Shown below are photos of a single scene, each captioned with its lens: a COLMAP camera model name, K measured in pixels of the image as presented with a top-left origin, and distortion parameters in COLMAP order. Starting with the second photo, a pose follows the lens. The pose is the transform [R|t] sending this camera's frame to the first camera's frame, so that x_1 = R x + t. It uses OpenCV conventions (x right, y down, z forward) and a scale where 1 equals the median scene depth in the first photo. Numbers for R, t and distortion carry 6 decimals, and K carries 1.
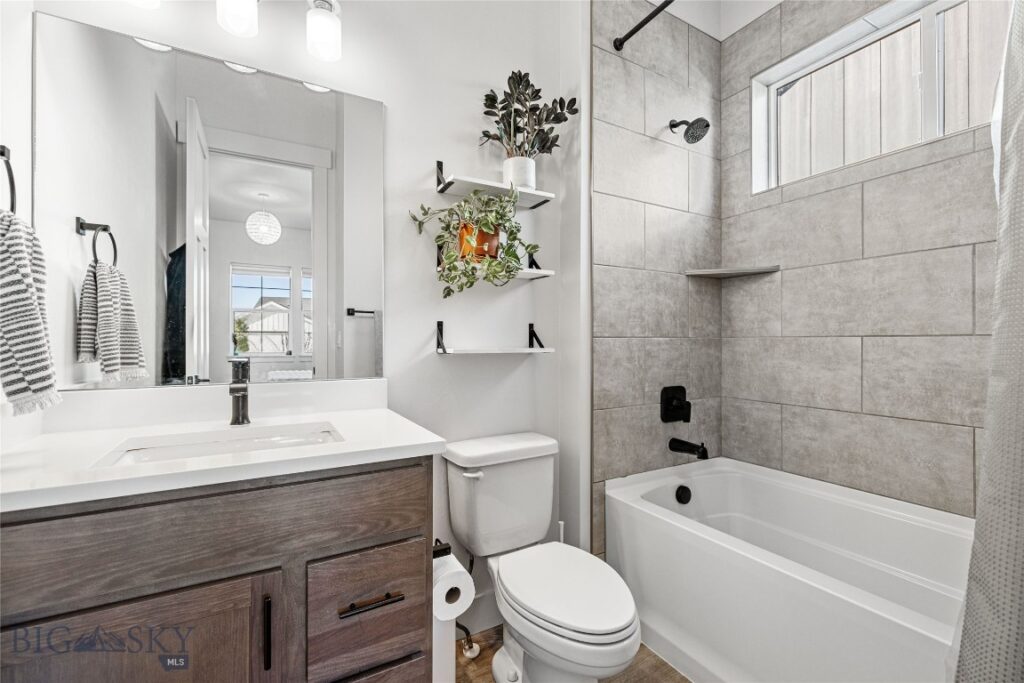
lens RADIAL K [[435.5, 0, 509.0], [0, 435.5, 341.7], [0, 0, 1]] dist [0.000760, -0.000381]
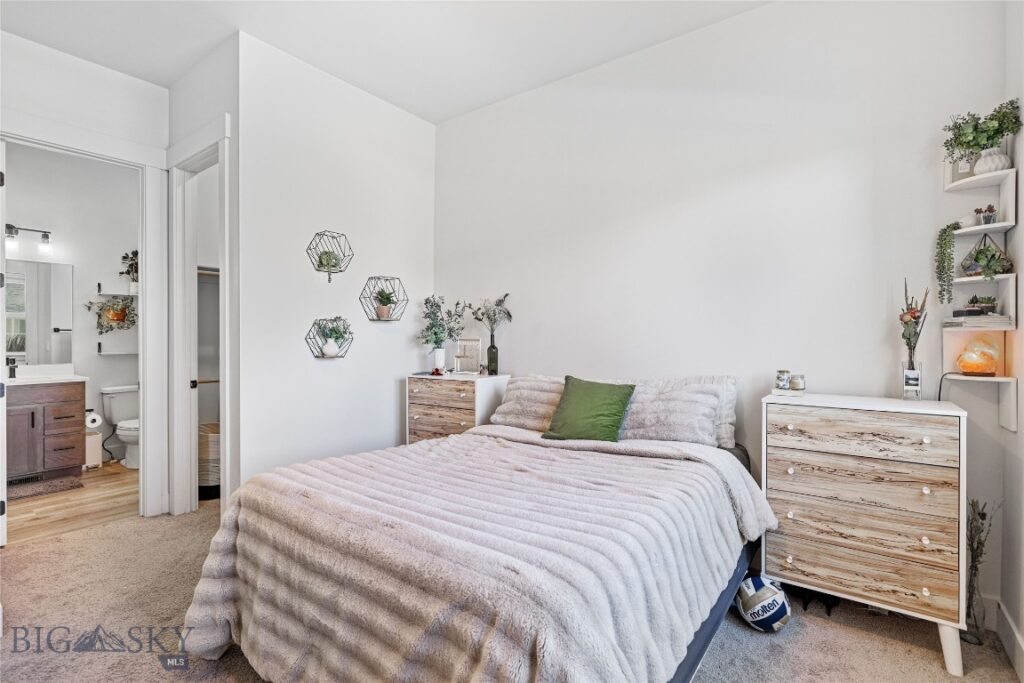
lens RADIAL K [[486.2, 0, 514.8], [0, 486.2, 340.0], [0, 0, 1]] dist [-0.010141, 0.000533]
pose [[0.915770, -0.002364, 0.401695, 1.070908], [0.001917, 0.999997, 0.001513, -0.067232], [-0.401697, -0.000615, 0.915772, -2.974441]]
